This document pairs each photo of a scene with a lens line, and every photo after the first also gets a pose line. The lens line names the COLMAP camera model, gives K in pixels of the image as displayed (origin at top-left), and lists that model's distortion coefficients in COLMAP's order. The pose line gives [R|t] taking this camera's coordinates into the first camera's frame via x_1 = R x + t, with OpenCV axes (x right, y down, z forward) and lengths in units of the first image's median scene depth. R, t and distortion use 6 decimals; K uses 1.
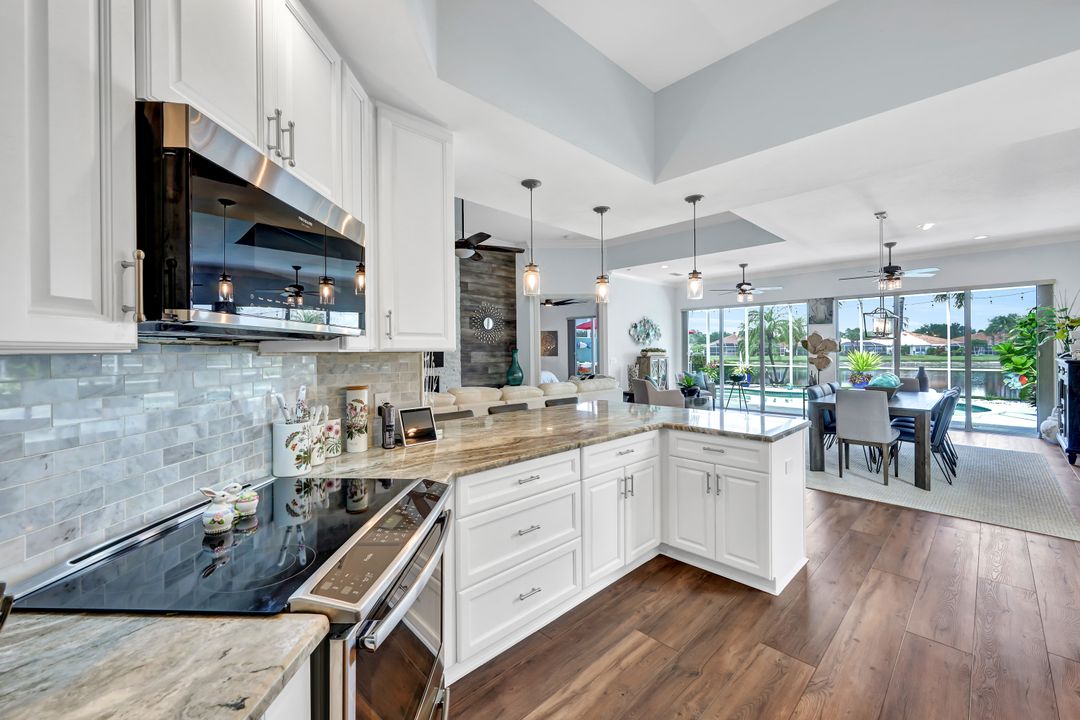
lens RADIAL K [[434.3, 0, 544.2], [0, 434.3, 355.1], [0, 0, 1]] dist [0.000865, 0.000201]
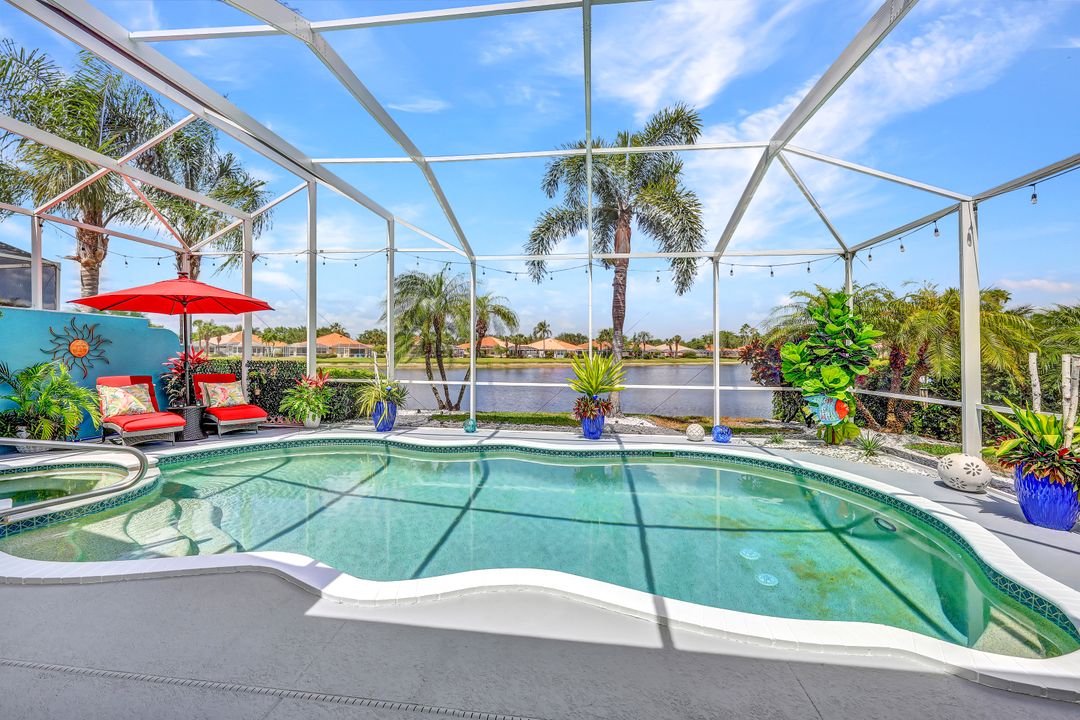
lens RADIAL K [[433.8, 0, 539.4], [0, 433.8, 345.0], [0, 0, 1]] dist [-0.000430, 0.000074]
pose [[0.777774, 0.023916, 0.628089, 0.590673], [-0.007631, 0.999561, -0.028611, -0.007912], [-0.628498, 0.017460, 0.777615, 1.055320]]
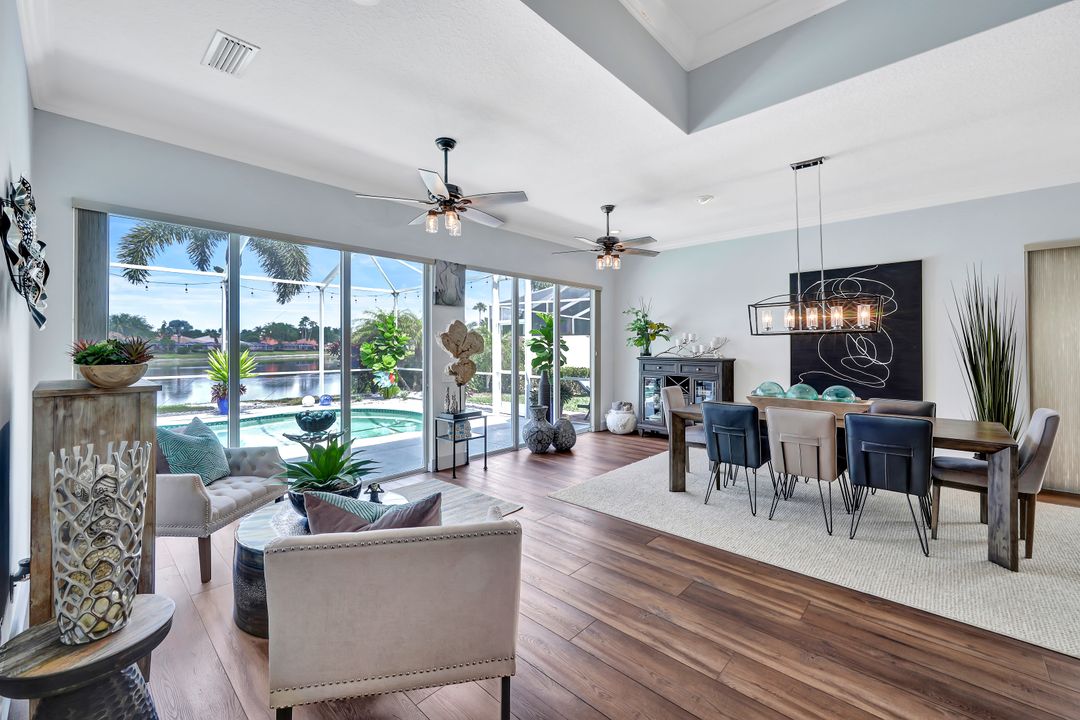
lens RADIAL K [[433.8, 0, 539.4], [0, 433.8, 345.0], [0, 0, 1]] dist [-0.000430, 0.000074]
pose [[-0.049816, 0.009867, 0.998710, 0.049218], [0.011614, 0.999889, -0.009300, -0.011990], [-0.998691, 0.011136, -0.049925, 0.905537]]
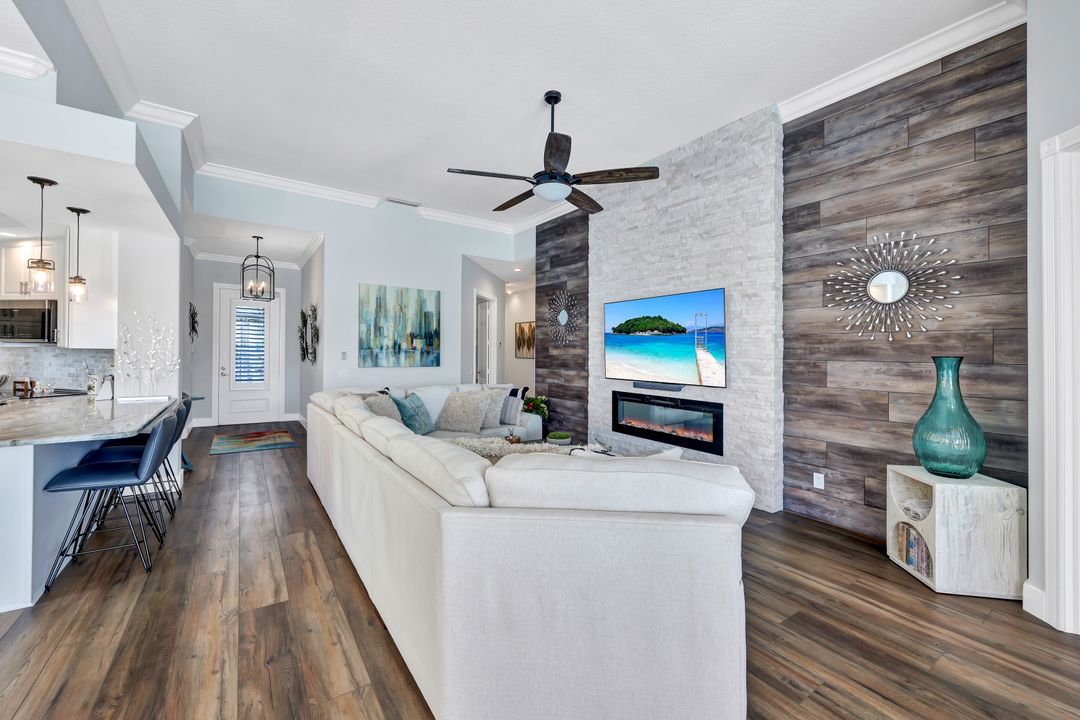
lens RADIAL K [[441.4, 0, 543.7], [0, 441.4, 357.3], [0, 0, 1]] dist [0.003218, 0.000145]
pose [[-0.171150, 0.010304, -0.985191, 0.295726], [-0.022437, 0.999645, 0.014353, -0.011239], [0.984990, 0.024562, -0.170858, 0.777411]]
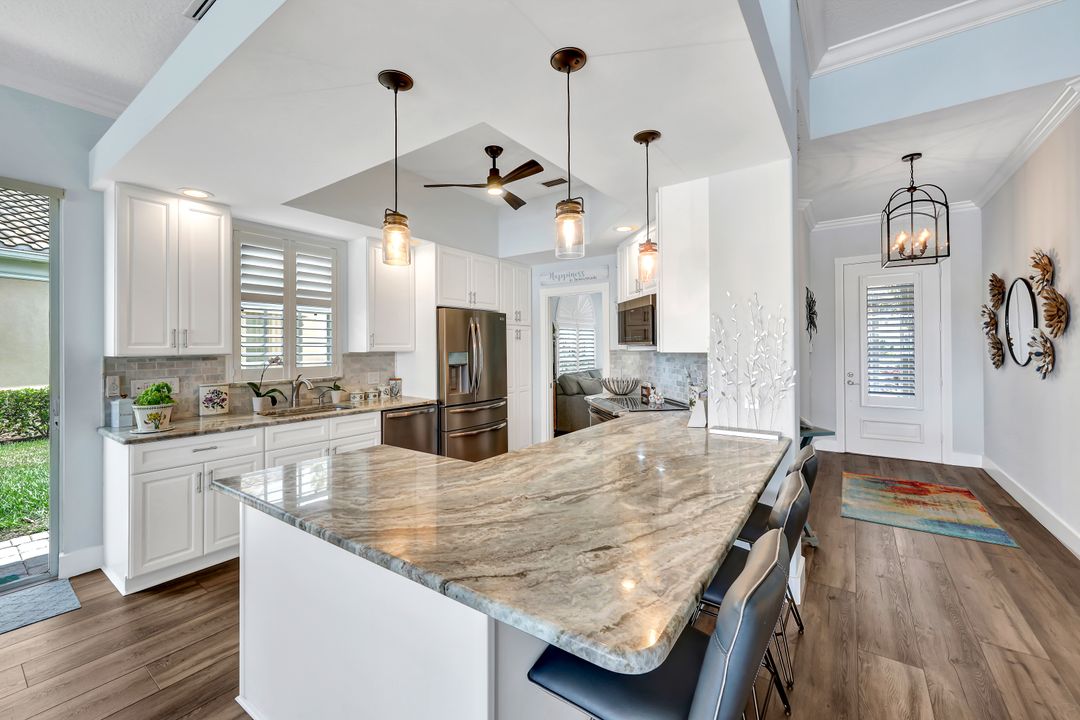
lens RADIAL K [[441.2, 0, 531.6], [0, 441.2, 343.3], [0, 0, 1]] dist [0.001293, 0.000298]
pose [[-0.985312, 0.007936, -0.170579, 0.091477], [0.008327, 0.999964, -0.001577, -0.010186], [0.170560, -0.002974, -0.985343, 0.540995]]
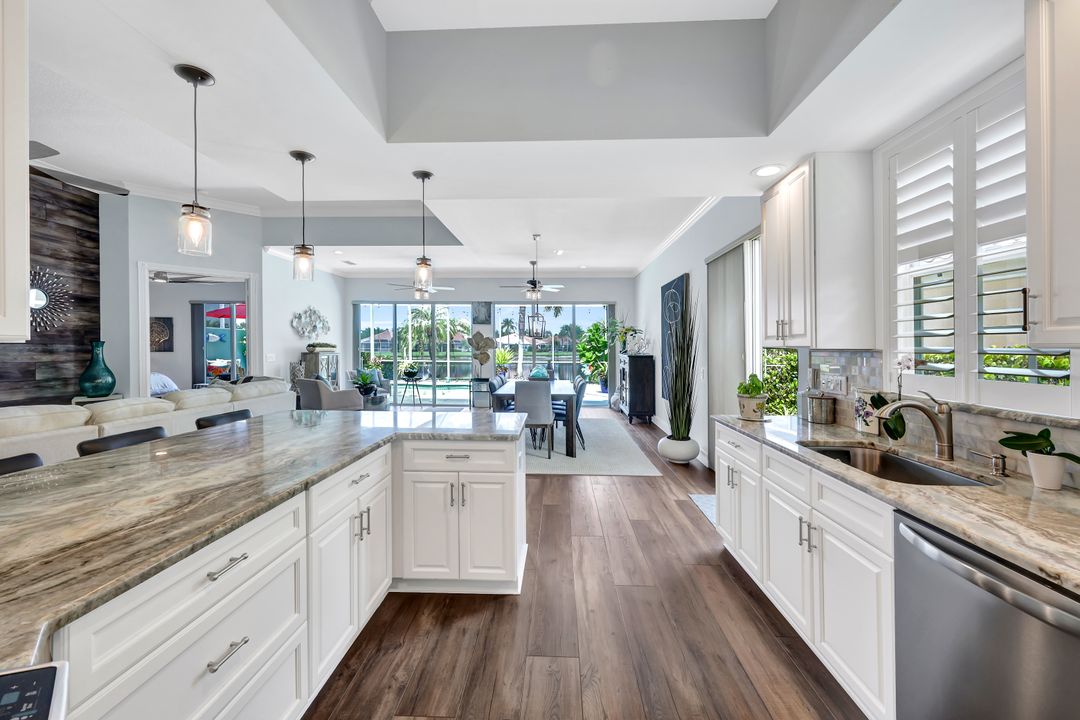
lens RADIAL K [[432.9, 0, 541.3], [0, 432.9, 349.8], [0, 0, 1]] dist [0.000581, -0.000185]
pose [[0.727822, 0.004609, 0.685751, -0.028952], [-0.002828, 0.999989, -0.003719, -0.000191], [-0.685760, 0.000767, 0.727827, 0.065831]]
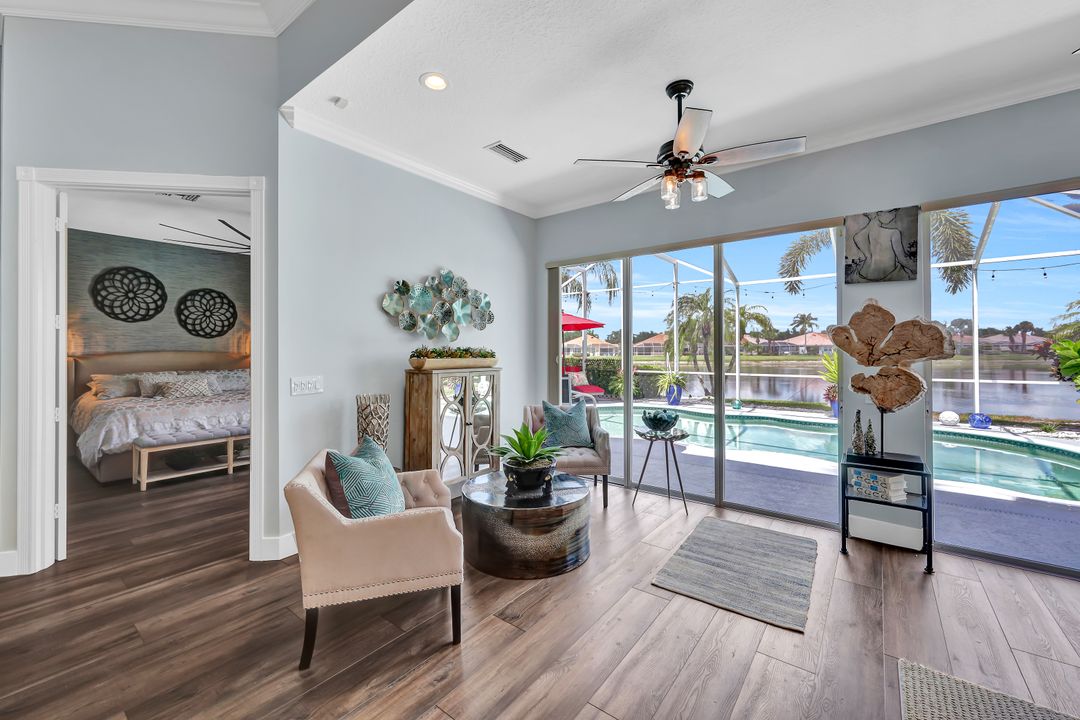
lens RADIAL K [[432.2, 0, 535.1], [0, 432.2, 352.2], [0, 0, 1]] dist [-0.002243, -0.000108]
pose [[0.991626, -0.000683, 0.129144, 0.304071], [0.001453, 0.999982, -0.005869, -0.010798], [-0.129138, 0.006007, 0.991608, 0.677867]]
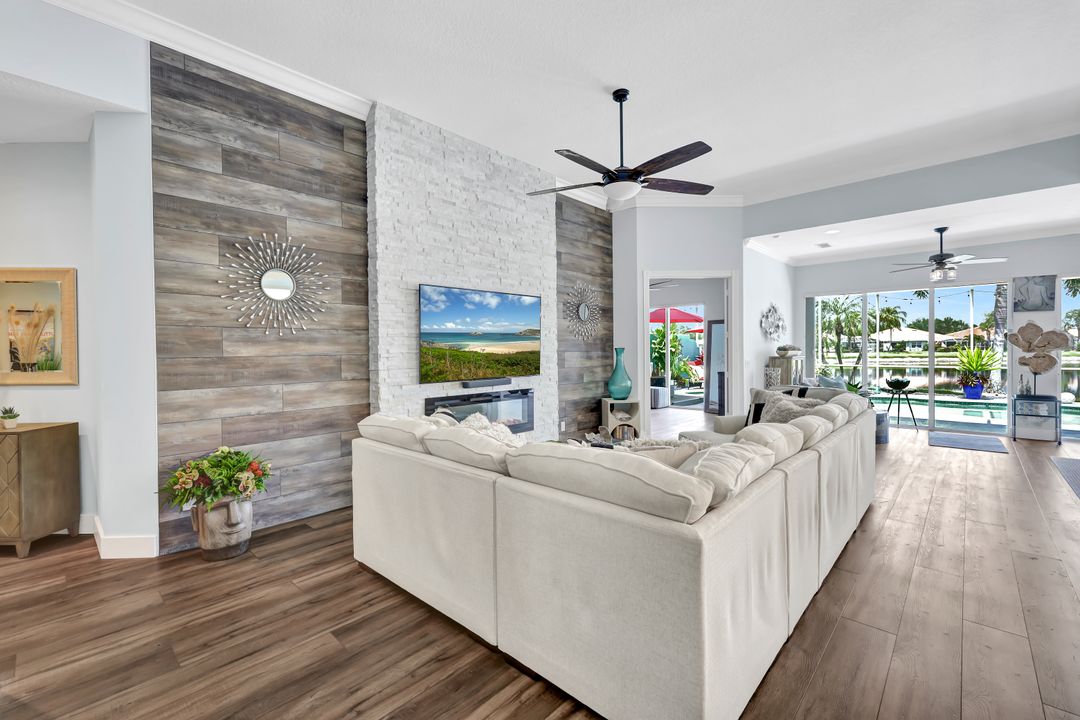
lens RADIAL K [[458.9, 0, 540.0], [0, 458.9, 360.0], [0, 0, 1]] dist [0.000010, 0.000618]
pose [[0.998940, -0.007987, 0.045331, -0.235253], [0.007369, 0.999878, 0.013776, -0.005446], [-0.045436, -0.013428, 0.998877, 0.257181]]
